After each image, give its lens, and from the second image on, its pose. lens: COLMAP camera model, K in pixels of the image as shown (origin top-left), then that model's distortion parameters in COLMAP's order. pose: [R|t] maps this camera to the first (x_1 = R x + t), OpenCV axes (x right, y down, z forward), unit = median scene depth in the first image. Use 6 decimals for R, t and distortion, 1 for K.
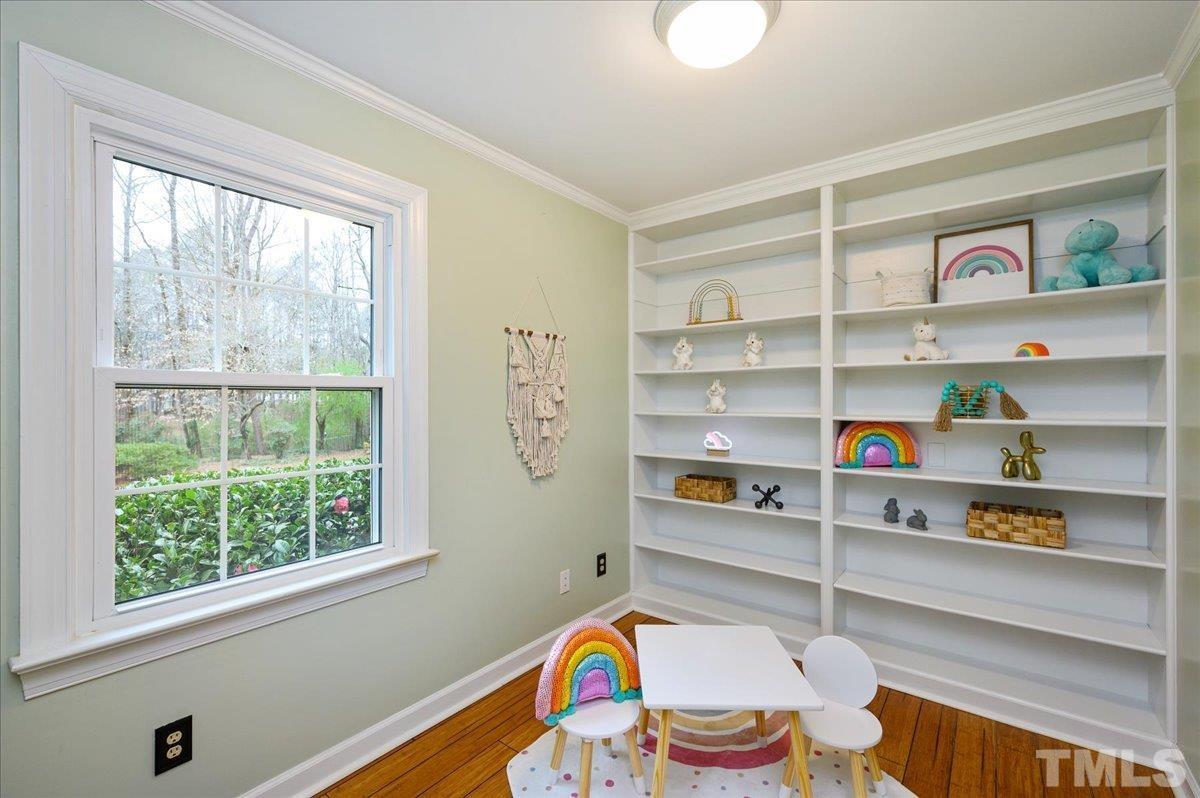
lens RADIAL K [[516.1, 0, 604.4], [0, 516.1, 398.2], [0, 0, 1]] dist [-0.003579, -0.000224]
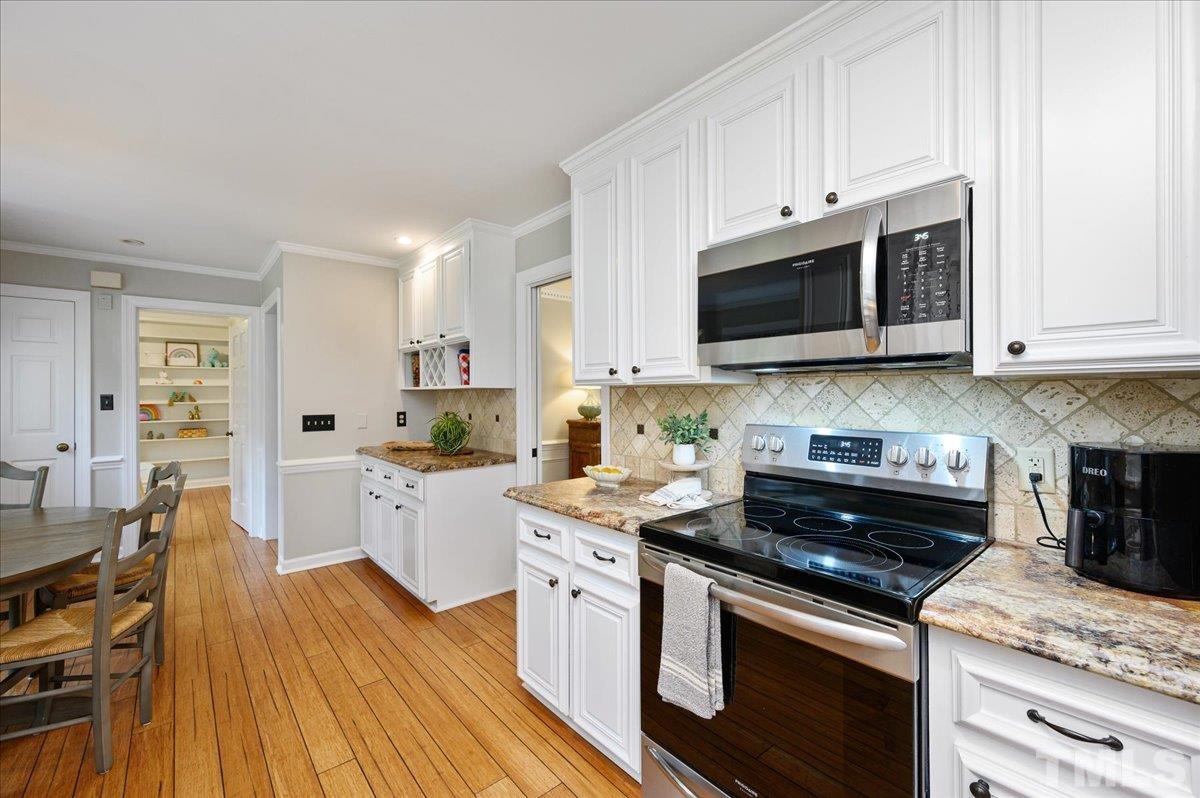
lens RADIAL K [[494.2, 0, 591.9], [0, 494.2, 392.1], [0, 0, 1]] dist [-0.001673, 0.000374]
pose [[0.230338, -0.002393, 0.973108, -1.618087], [0.001092, 0.999997, 0.002200, -0.028438], [-0.973110, 0.000556, 0.230340, -2.117446]]
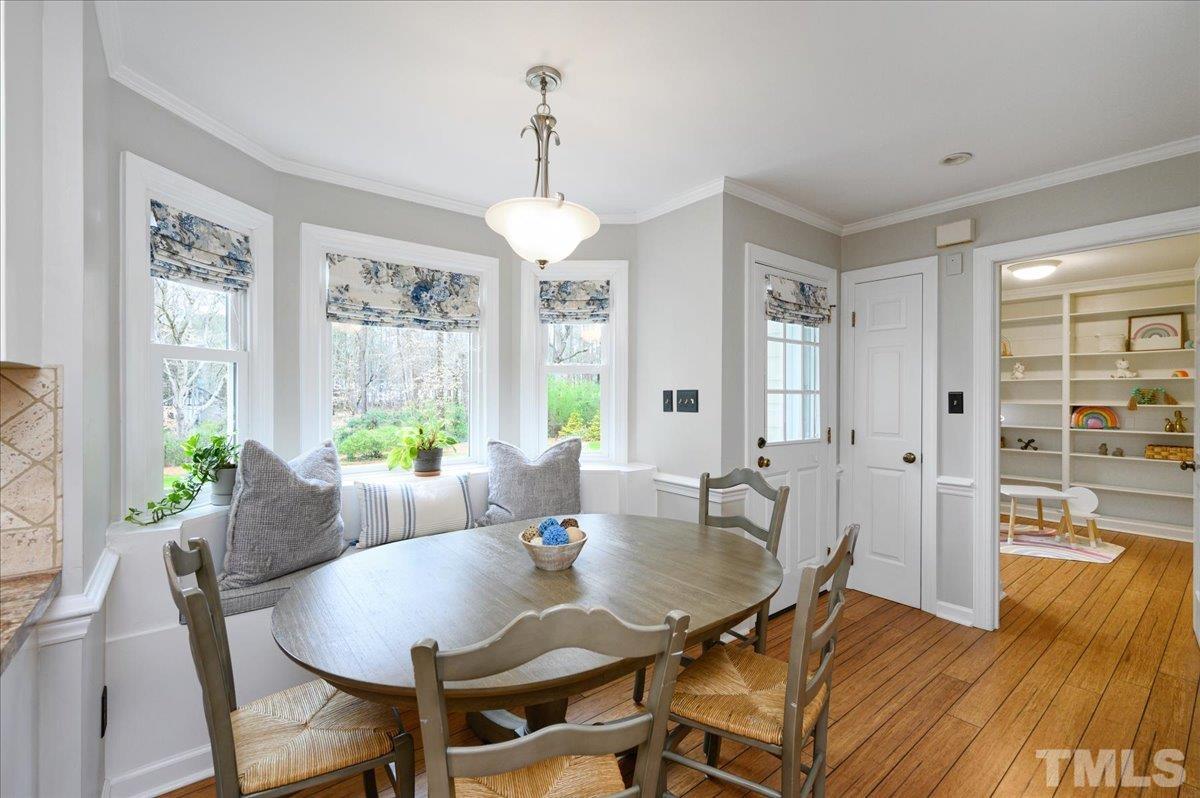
lens RADIAL K [[516.1, 0, 597.9], [0, 516.1, 394.7], [0, 0, 1]] dist [-0.003579, -0.000224]
pose [[0.965997, -0.002293, -0.258542, -0.913702], [0.003682, 0.999981, 0.004892, -0.021184], [0.258526, -0.005677, 0.965988, -1.596043]]
